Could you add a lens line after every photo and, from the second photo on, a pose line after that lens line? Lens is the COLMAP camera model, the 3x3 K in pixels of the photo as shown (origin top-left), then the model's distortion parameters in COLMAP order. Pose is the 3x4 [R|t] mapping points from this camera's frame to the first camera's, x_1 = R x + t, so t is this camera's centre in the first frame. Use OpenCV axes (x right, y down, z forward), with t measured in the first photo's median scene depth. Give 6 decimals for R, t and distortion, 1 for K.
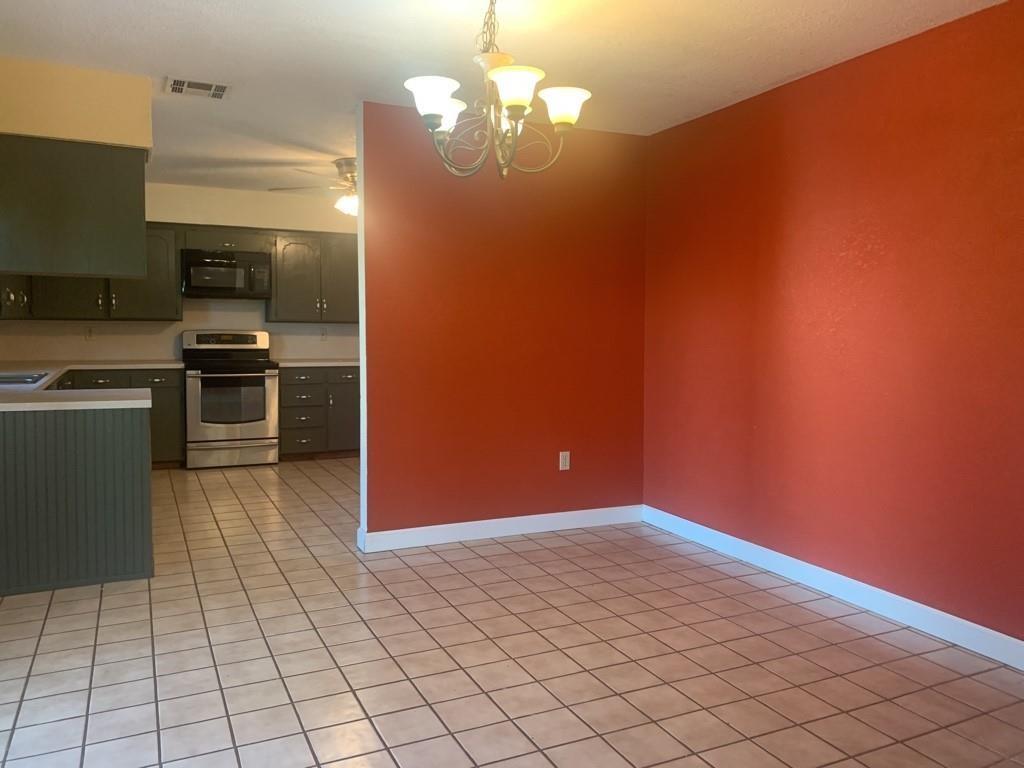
lens RADIAL K [[787.2, 0, 498.2], [0, 787.2, 372.6], [0, 0, 1]] dist [0.055293, -0.077995]
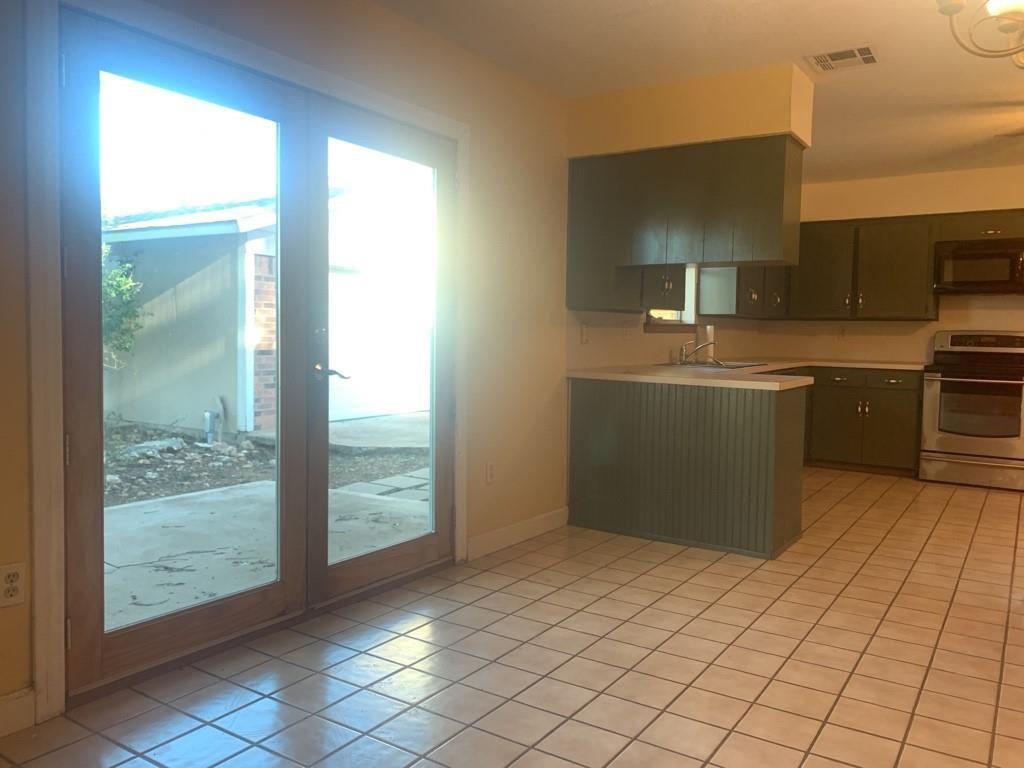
lens RADIAL K [[785.8, 0, 511.5], [0, 785.8, 374.4], [0, 0, 1]] dist [0.058676, -0.088407]
pose [[0.516112, 0.045184, -0.855329, 0.222489], [-0.066673, 0.997697, 0.012474, 0.030211], [0.853922, 0.050590, 0.517936, 0.171646]]
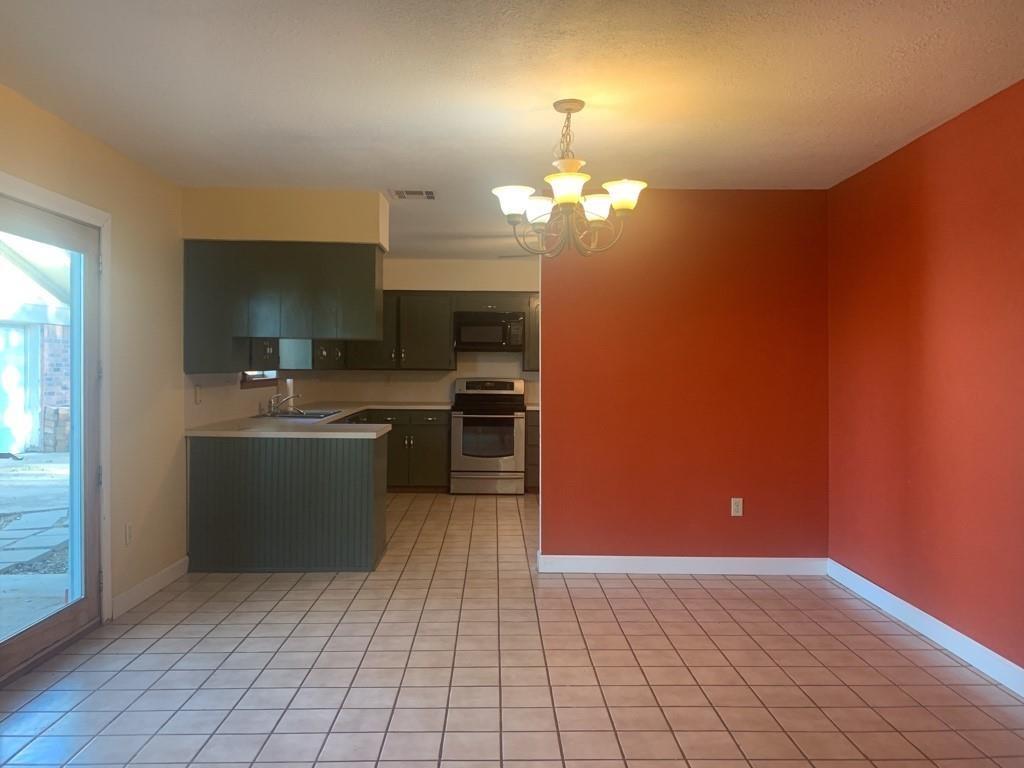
lens RADIAL K [[785.8, 0, 511.5], [0, 785.8, 374.4], [0, 0, 1]] dist [0.058676, -0.088407]
pose [[0.913843, 0.002926, -0.406058, 0.265534], [-0.025443, 0.998422, -0.050066, -0.002512], [0.405270, 0.056084, 0.912475, -0.088169]]
